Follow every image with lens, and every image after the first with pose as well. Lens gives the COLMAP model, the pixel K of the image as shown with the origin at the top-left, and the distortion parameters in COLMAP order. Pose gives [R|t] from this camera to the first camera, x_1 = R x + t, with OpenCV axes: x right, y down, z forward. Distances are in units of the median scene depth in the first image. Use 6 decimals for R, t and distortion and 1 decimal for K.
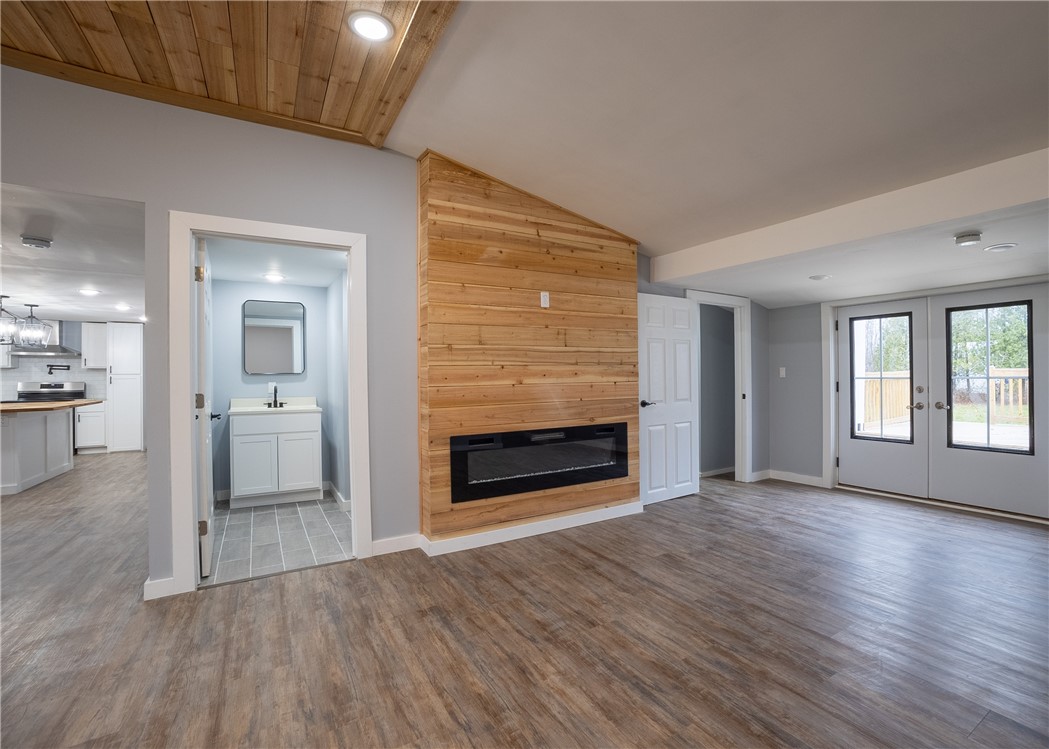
lens RADIAL K [[473.3, 0, 572.3], [0, 473.3, 376.5], [0, 0, 1]] dist [-0.089261, 0.029627]
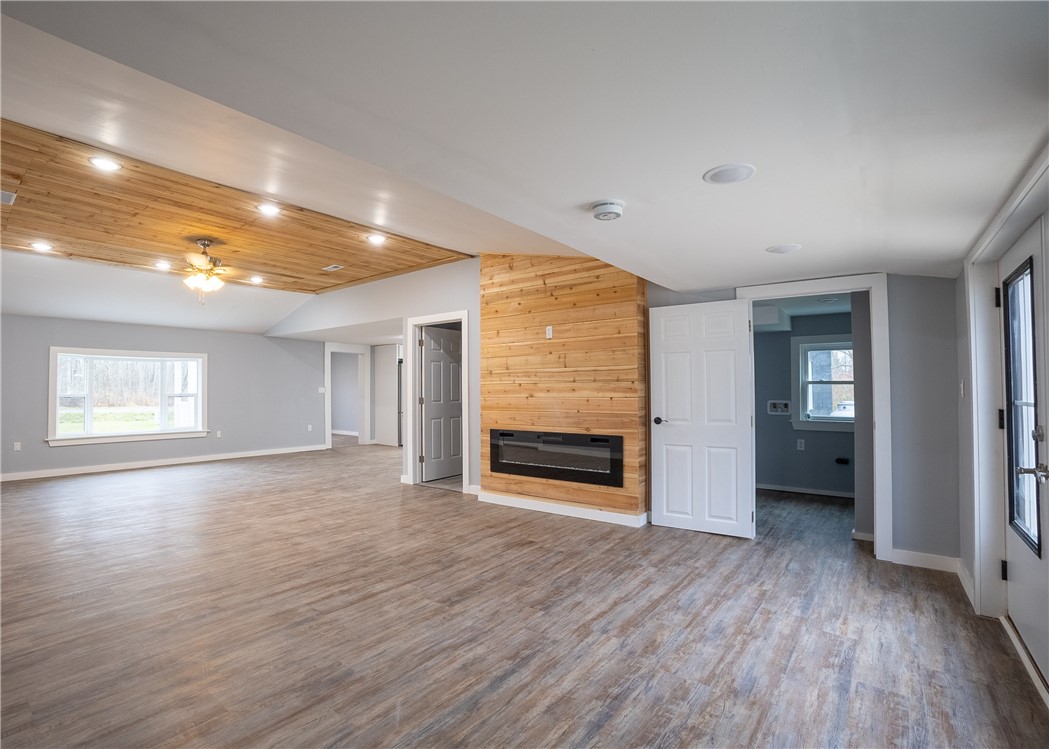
lens RADIAL K [[502.6, 0, 524.5], [0, 502.6, 374.5], [0, 0, 1]] dist [-0.100577, 0.053928]
pose [[0.356830, -0.014354, -0.934059, 1.150305], [0.002196, 0.999892, -0.014526, -0.025945], [0.934167, 0.003132, 0.356823, 0.425578]]
